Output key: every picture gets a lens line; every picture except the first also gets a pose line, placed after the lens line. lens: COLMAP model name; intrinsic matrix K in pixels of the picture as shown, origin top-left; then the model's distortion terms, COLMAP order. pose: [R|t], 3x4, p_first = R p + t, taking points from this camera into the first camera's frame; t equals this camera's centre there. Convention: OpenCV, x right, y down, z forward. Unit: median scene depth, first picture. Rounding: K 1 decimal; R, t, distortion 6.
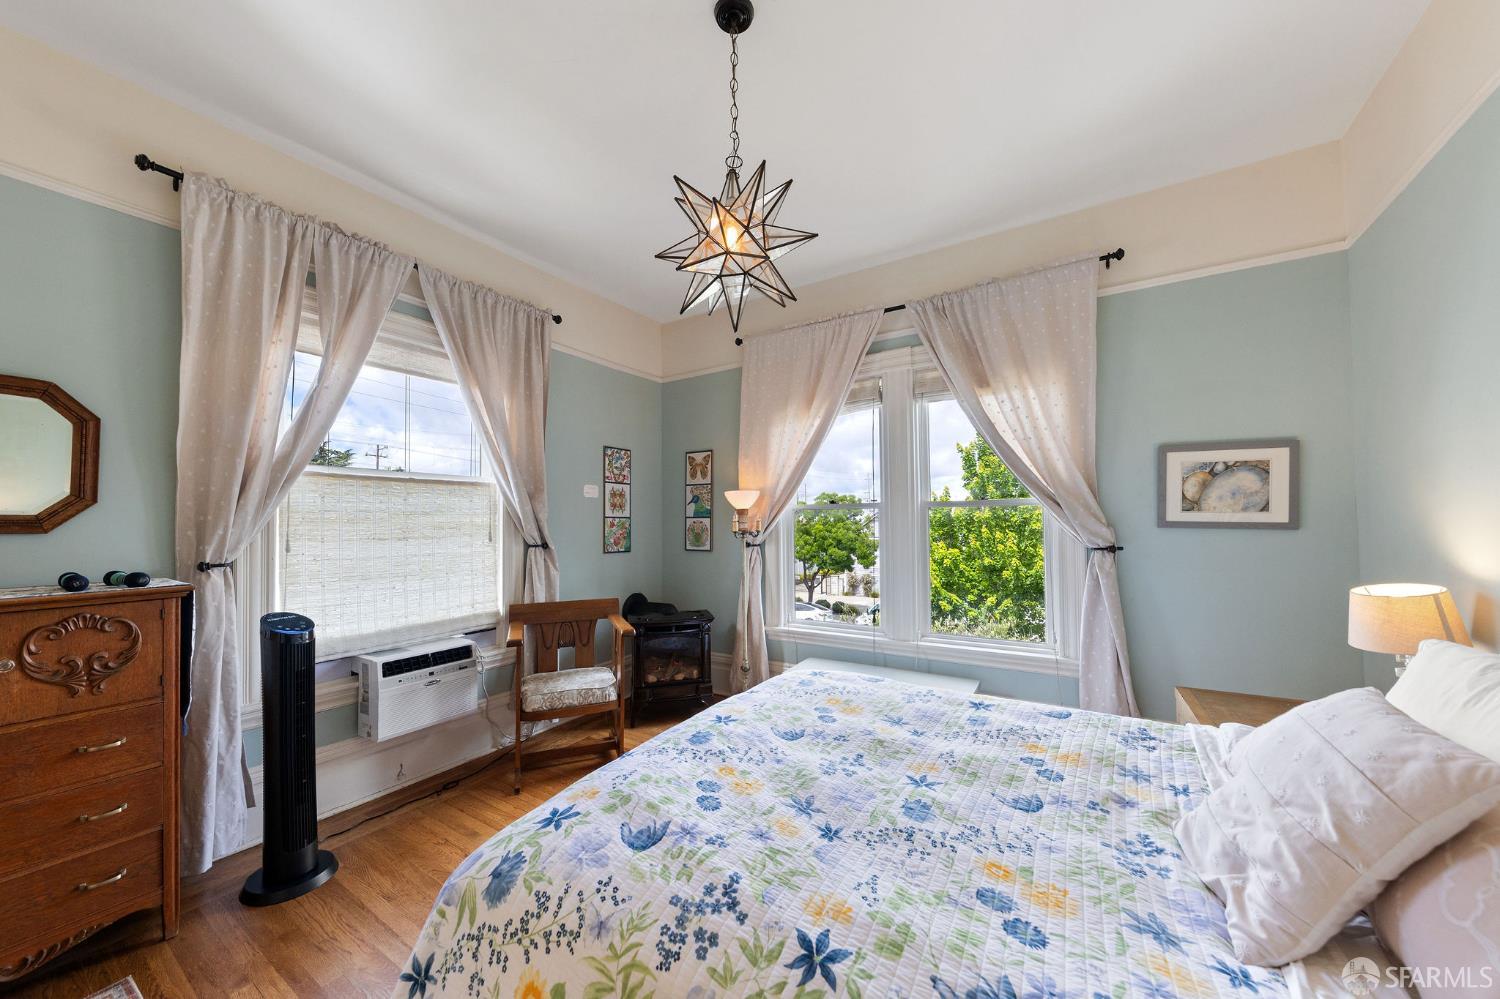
lens RADIAL K [[536.0, 0, 751.6], [0, 536.0, 514.8], [0, 0, 1]] dist [-0.000071, -0.000072]
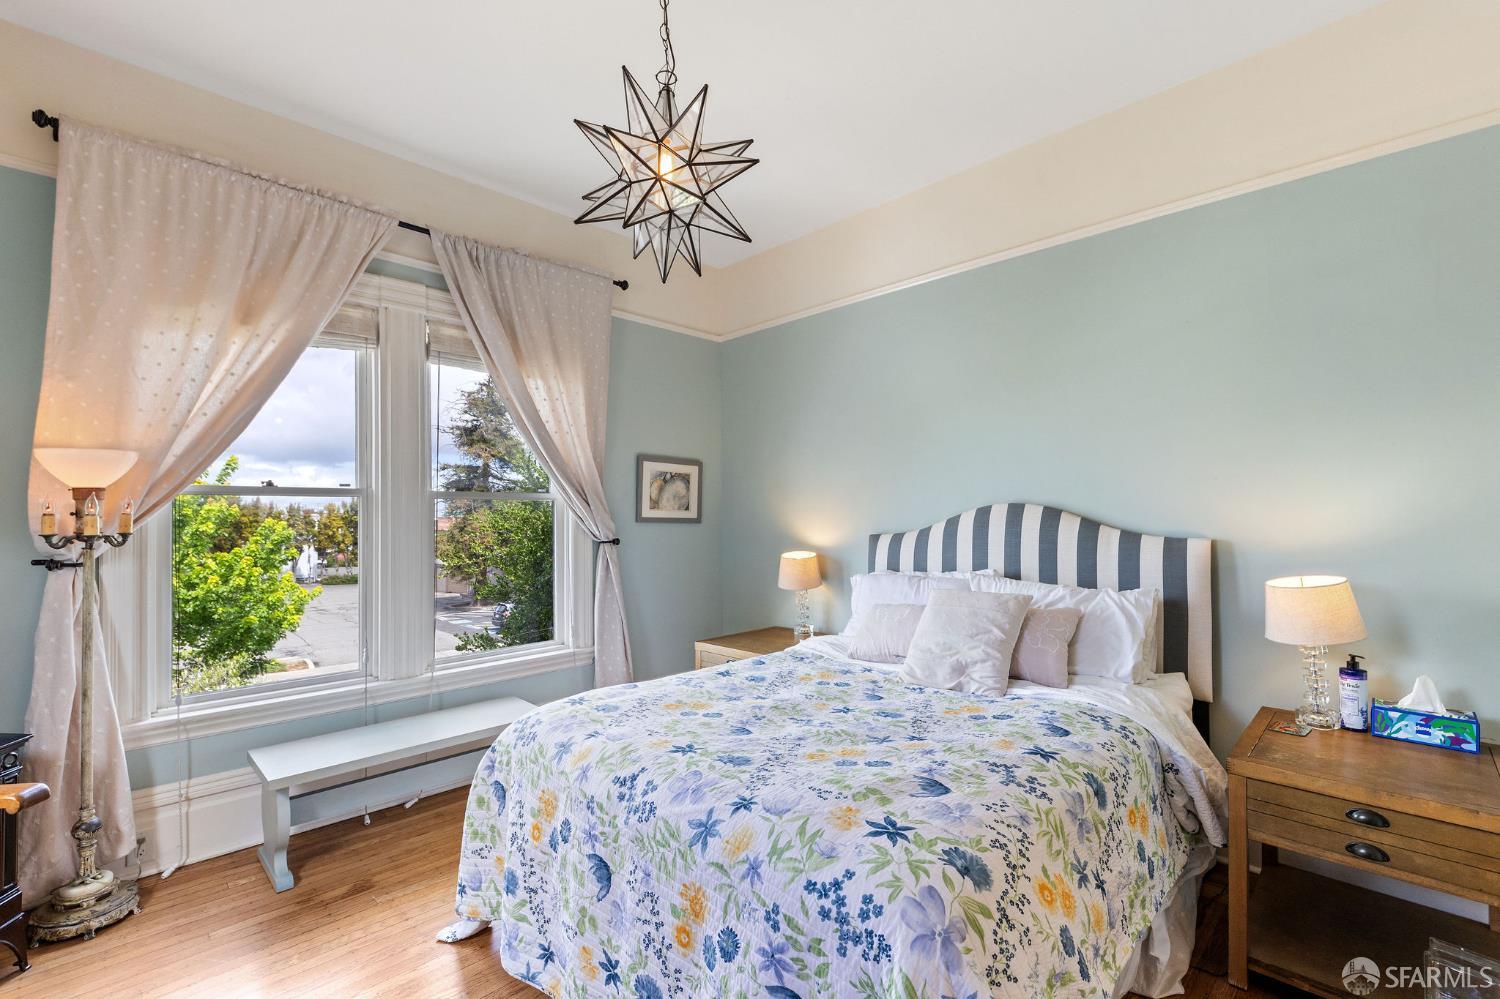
lens RADIAL K [[684.1, 0, 750.0], [0, 684.1, 499.5], [0, 0, 1]] dist [0.012018, -0.001455]
pose [[0.202066, 0.032012, 0.978849, -1.224385], [-0.012345, 0.999470, -0.030138, 0.028087], [-0.979294, -0.005994, 0.202354, 0.774503]]
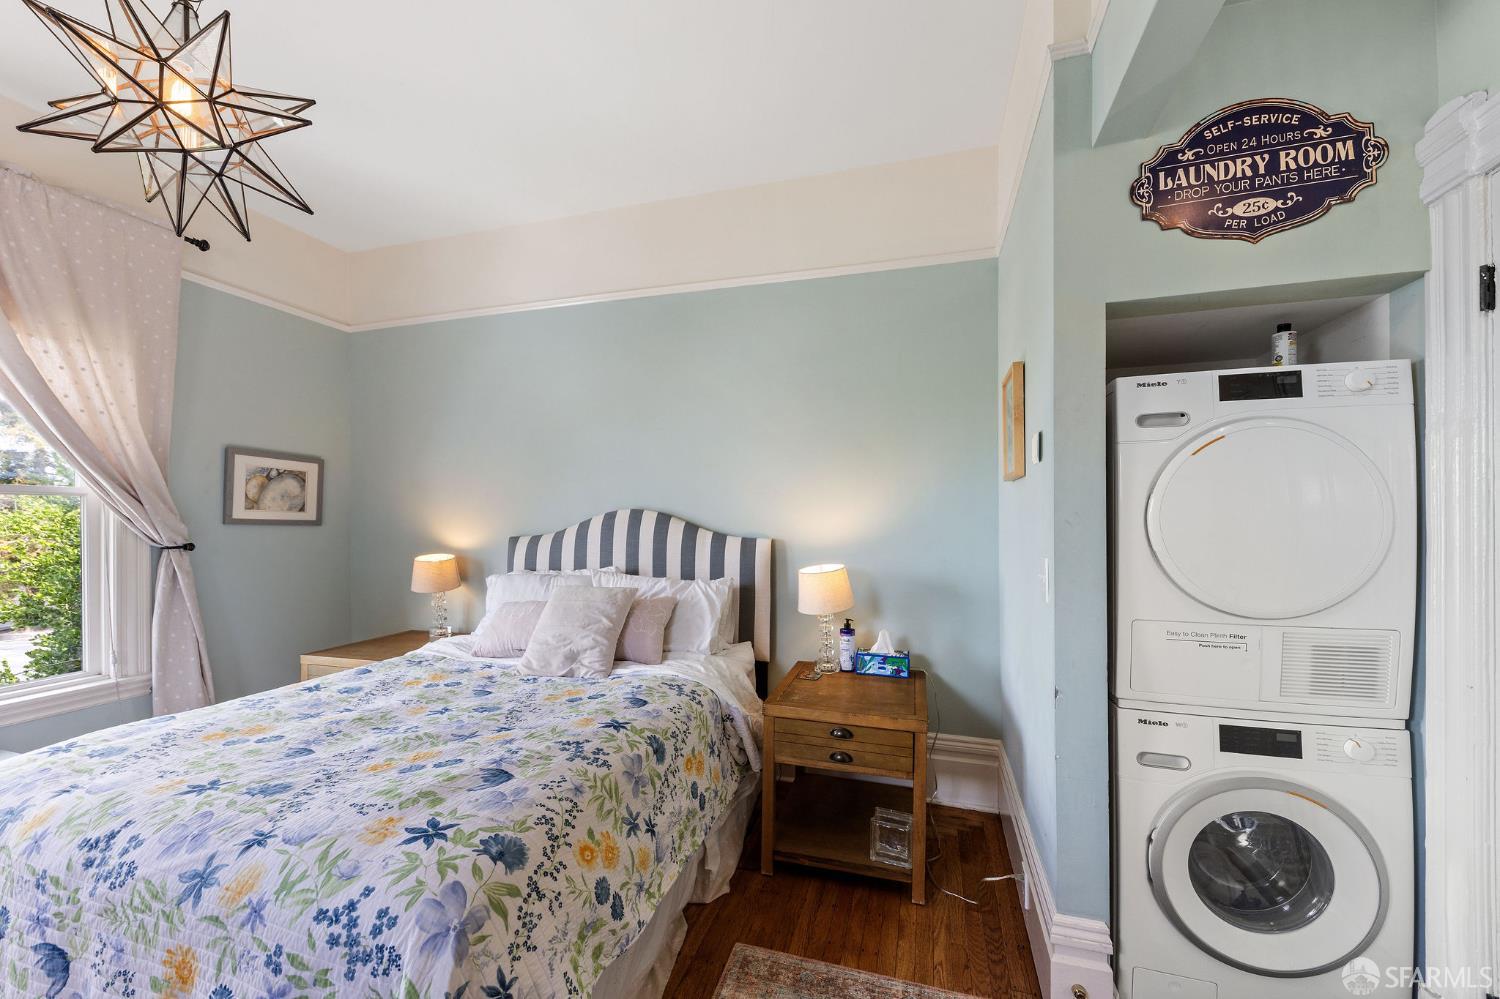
lens RADIAL K [[596.2, 0, 758.9], [0, 596.2, 521.7], [0, 0, 1]] dist [0.022246, -0.008176]
pose [[-0.284281, 0.005123, 0.958727, -1.174490], [-0.014870, 0.999842, -0.009752, 0.025700], [-0.958626, -0.017028, -0.284160, 0.588793]]
